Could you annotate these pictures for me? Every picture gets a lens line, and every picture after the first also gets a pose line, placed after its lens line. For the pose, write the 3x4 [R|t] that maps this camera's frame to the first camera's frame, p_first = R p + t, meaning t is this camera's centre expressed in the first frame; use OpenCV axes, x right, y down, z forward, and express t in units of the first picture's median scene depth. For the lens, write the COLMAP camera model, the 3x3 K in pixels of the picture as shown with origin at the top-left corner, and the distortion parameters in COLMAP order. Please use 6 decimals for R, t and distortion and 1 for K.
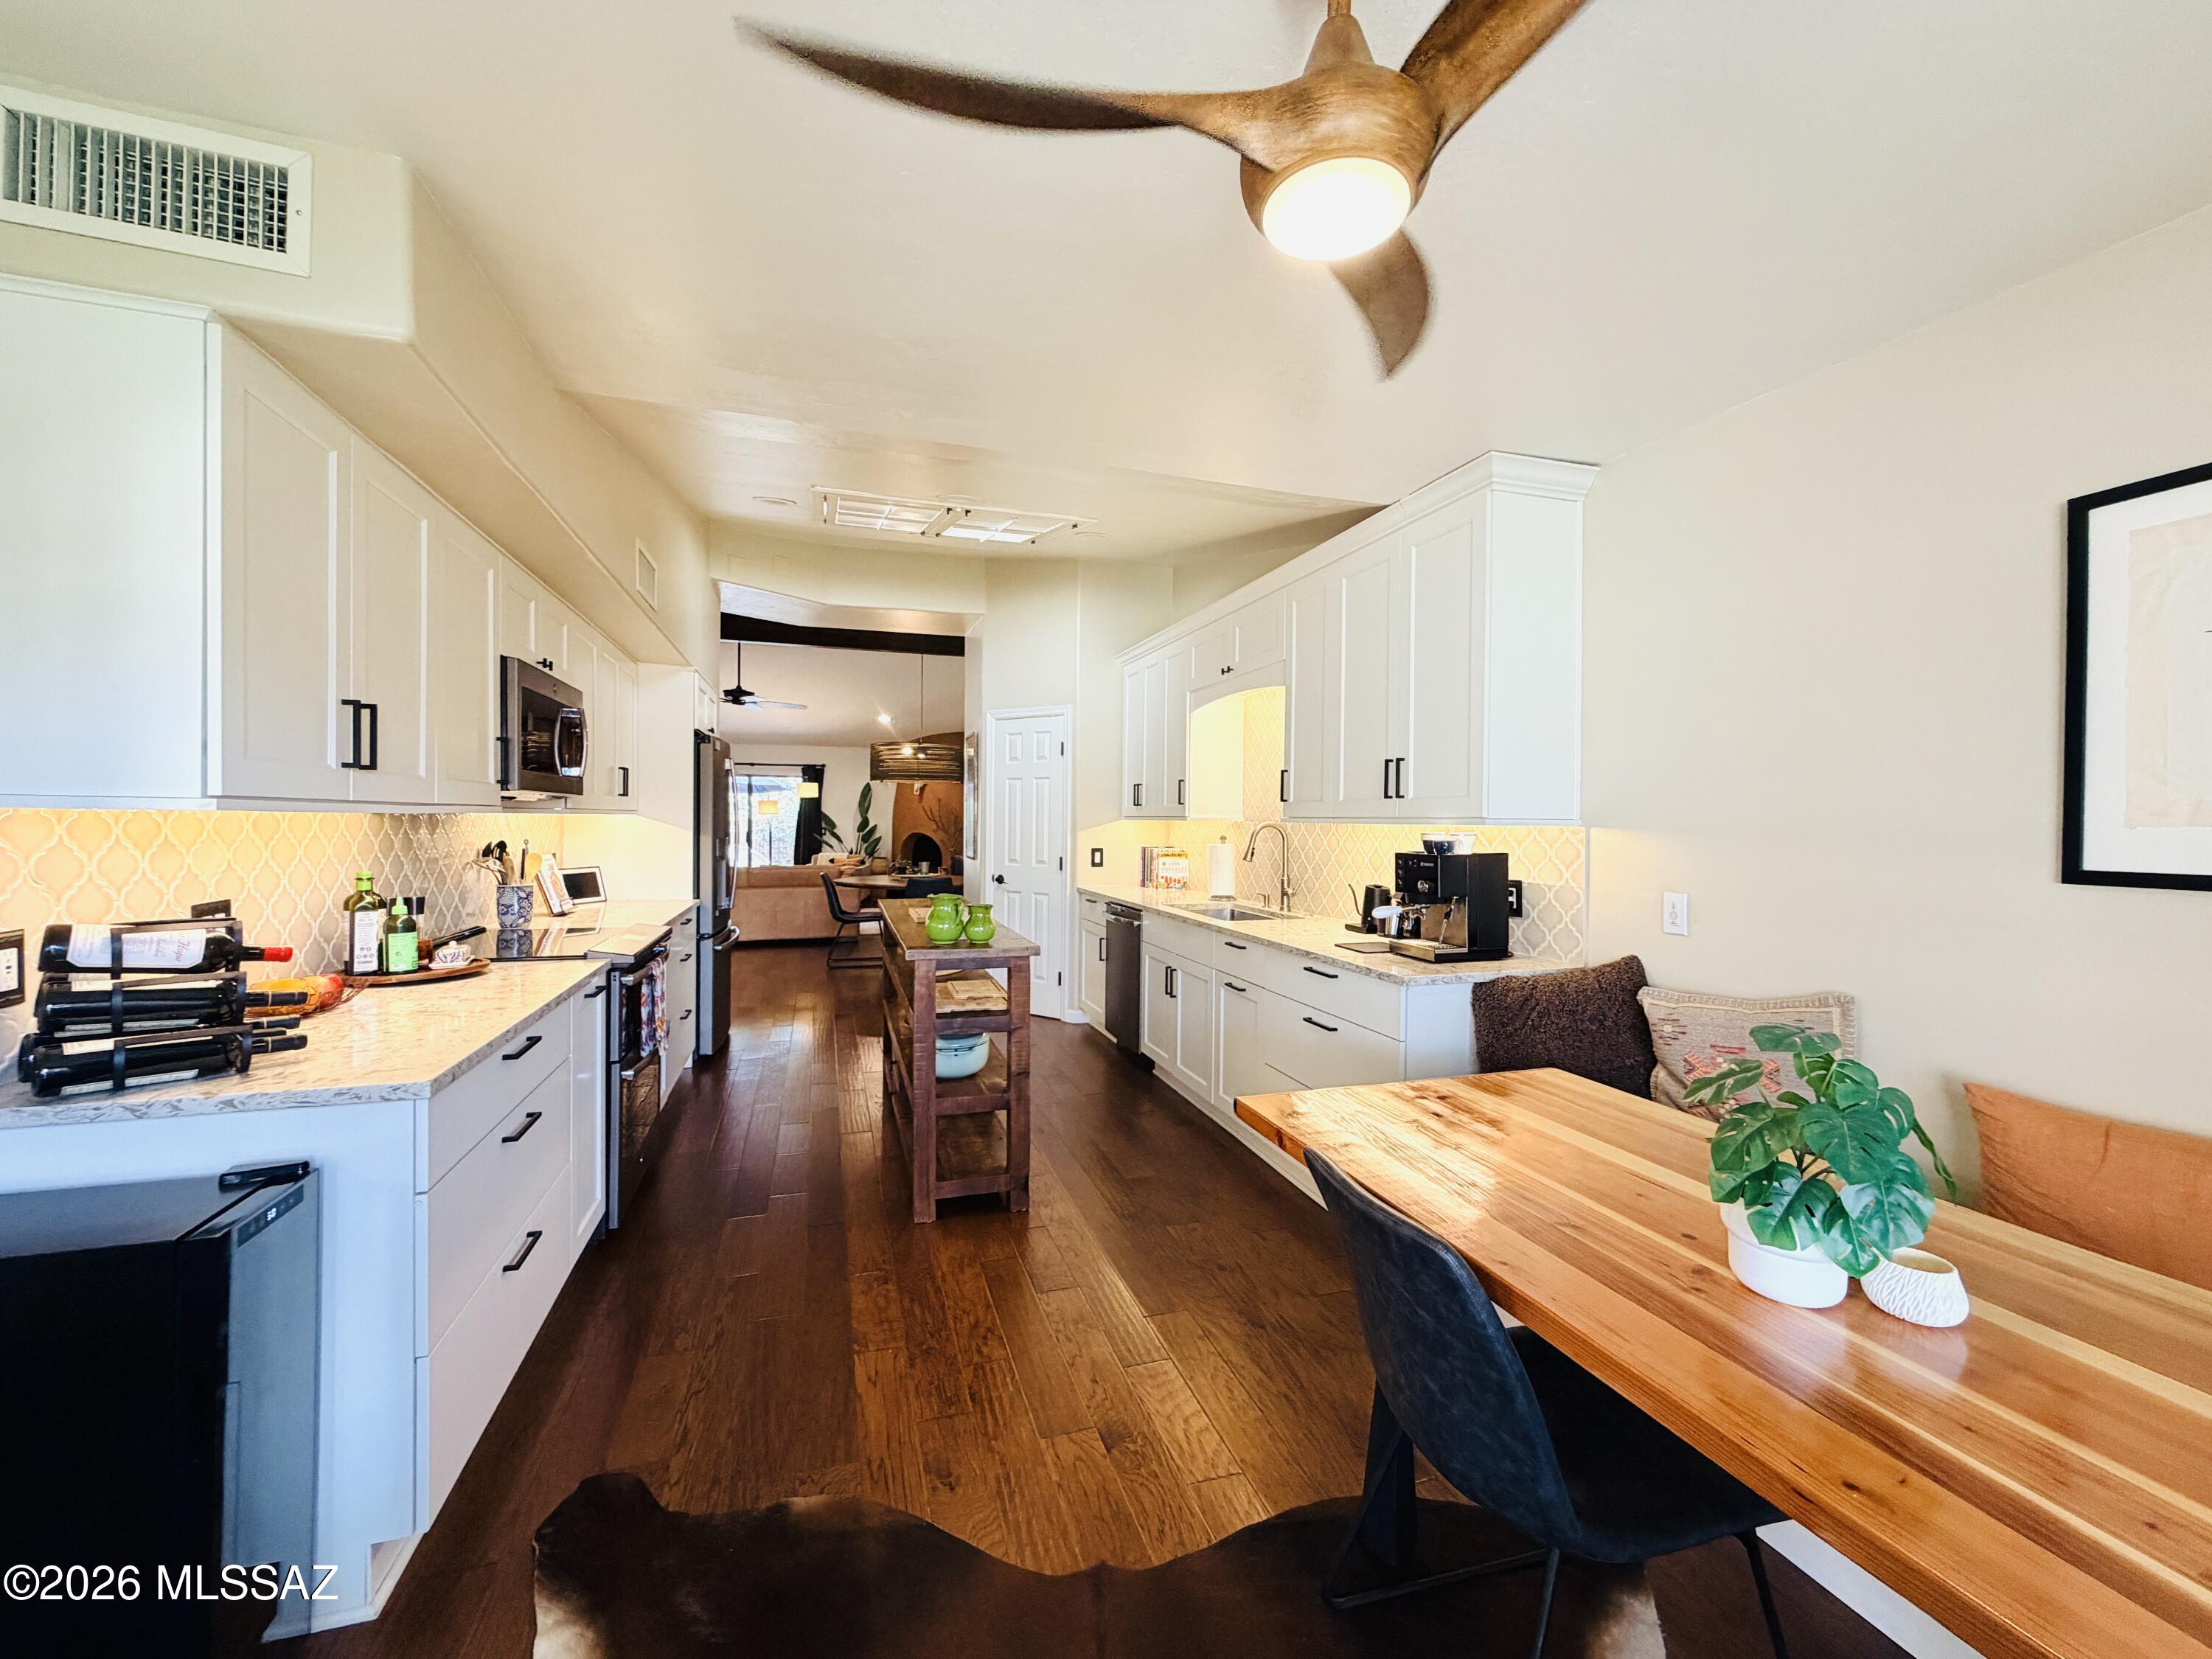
lens RADIAL K [[882.0, 0, 1103.5], [0, 882.0, 830.9], [0, 0, 1]] dist [-0.000392, 0.000423]
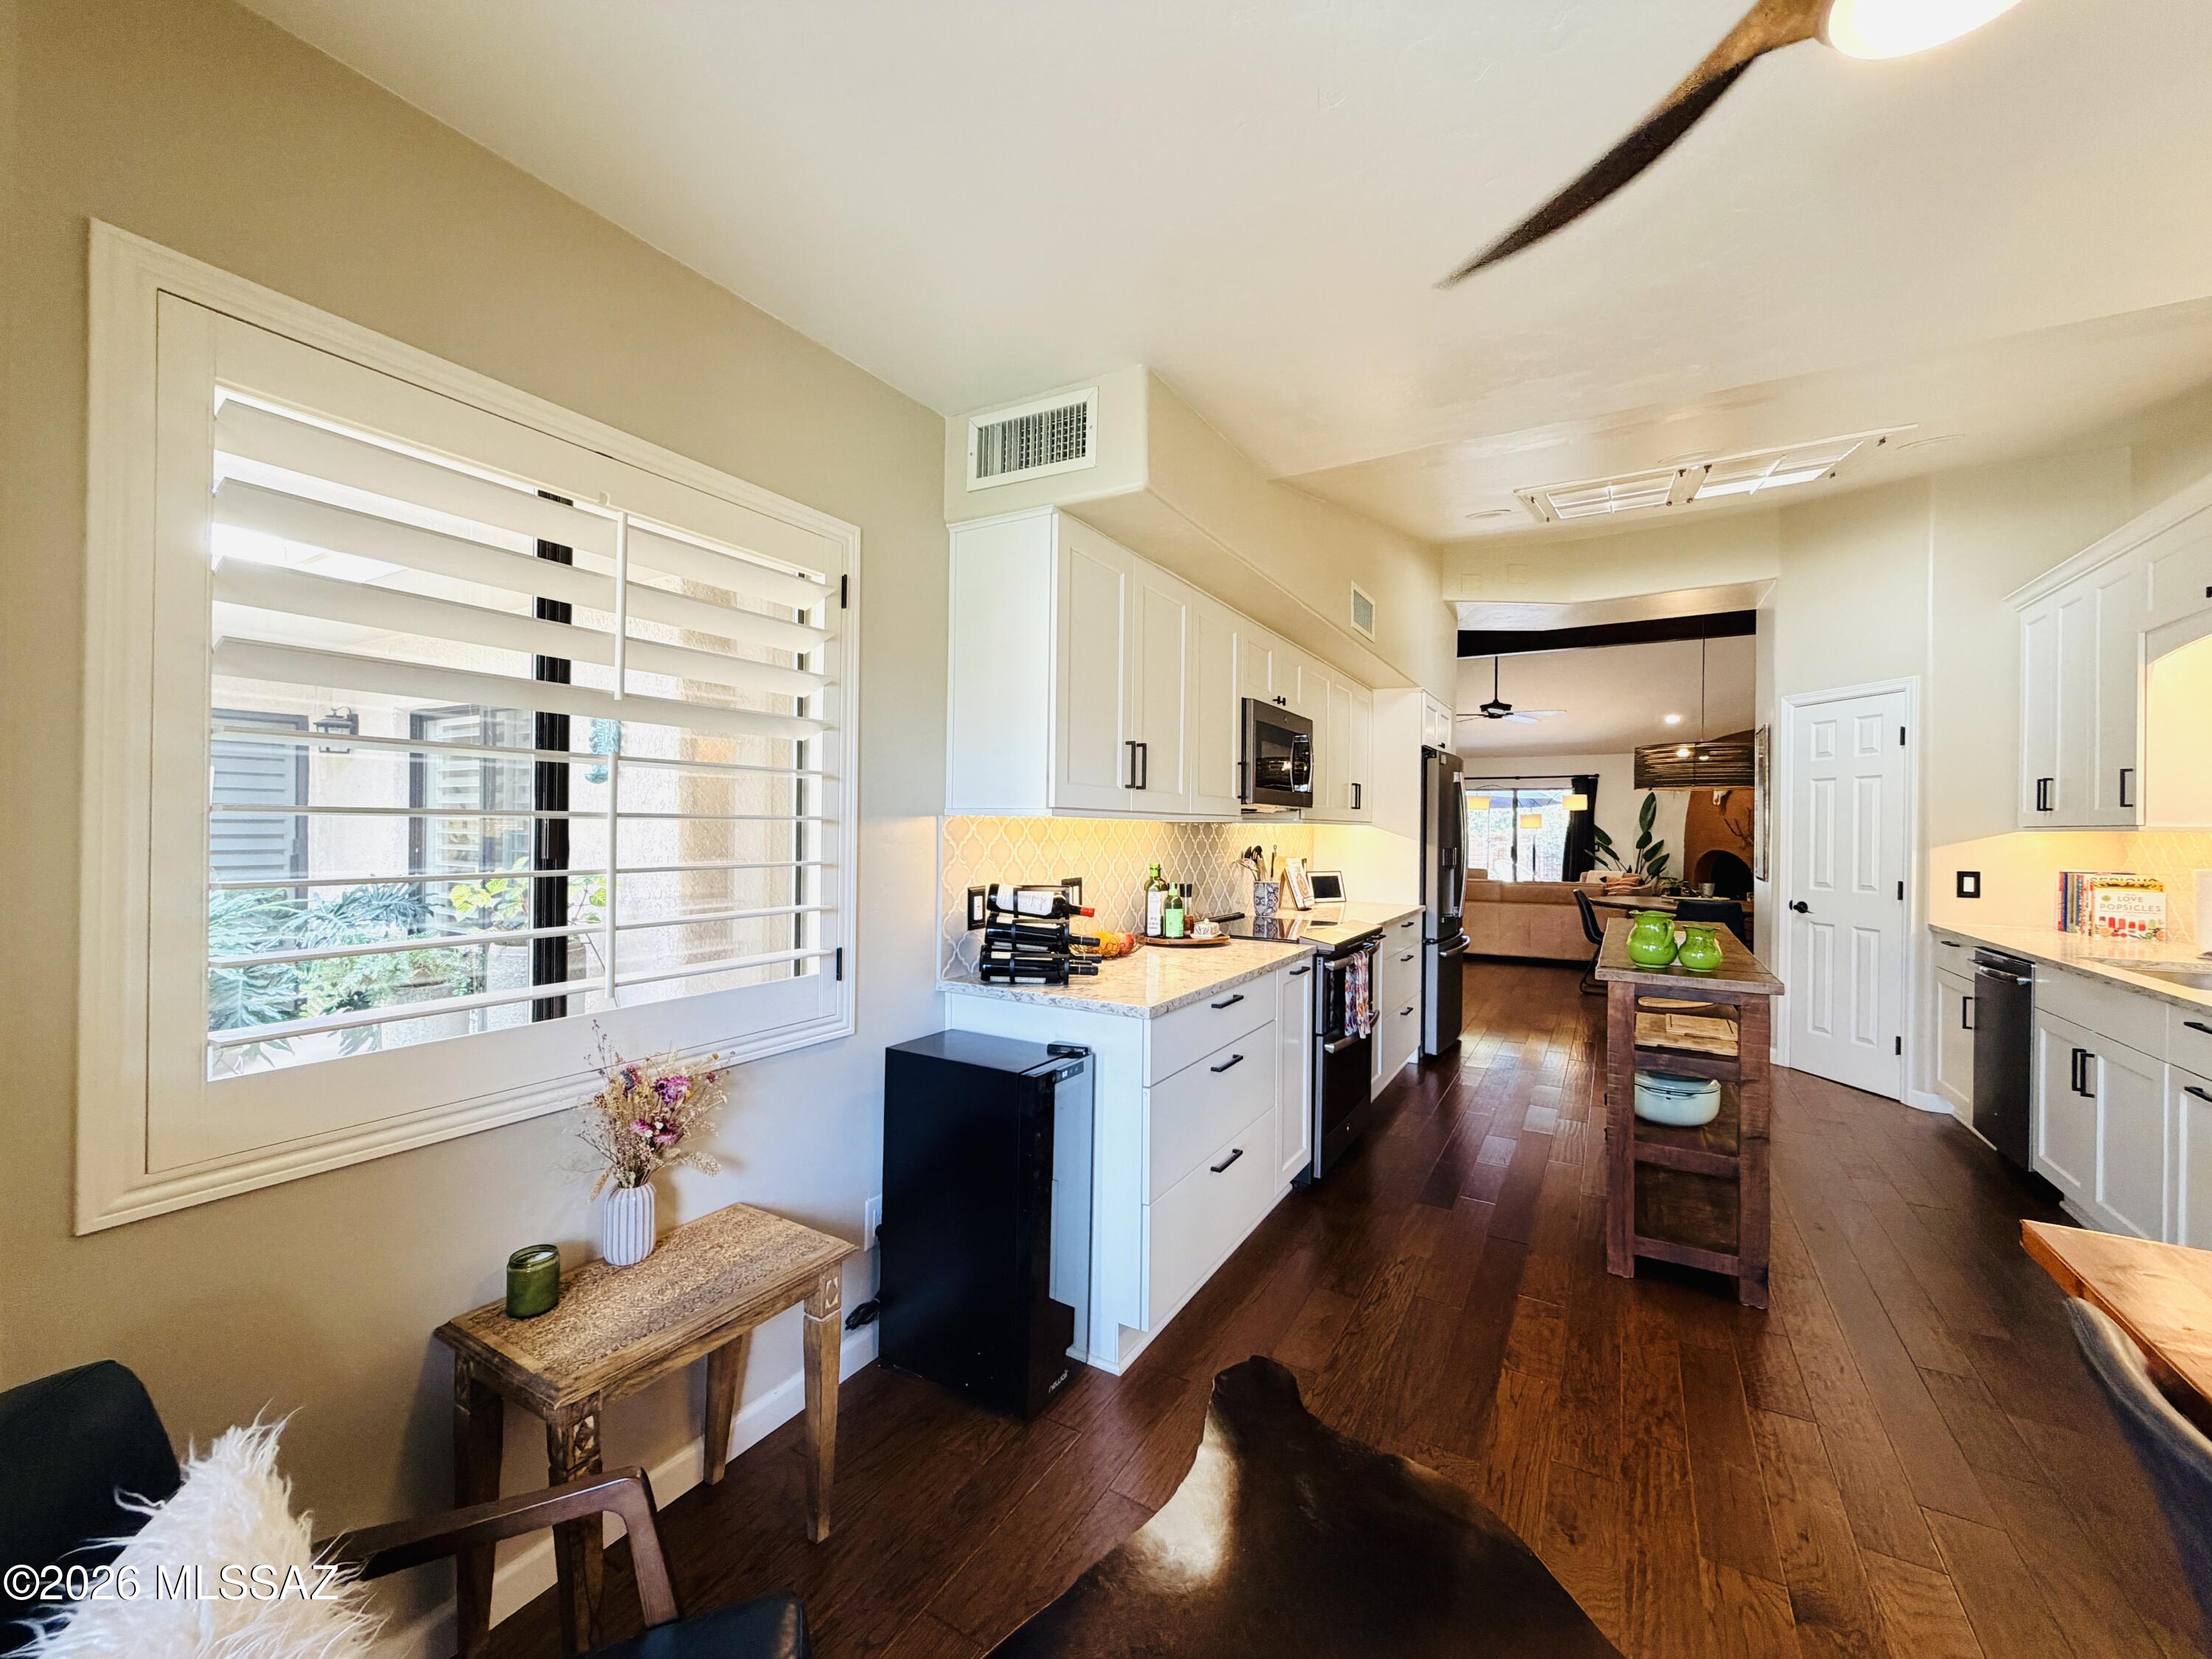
lens RADIAL K [[882.0, 0, 1096.7], [0, 882.0, 830.2], [0, 0, 1]] dist [-0.000392, 0.000423]
pose [[0.666803, -0.001012, -0.745233, 0.112111], [-0.013222, 0.999826, -0.013188, 0.010126], [0.745117, 0.018648, 0.666673, -0.002482]]
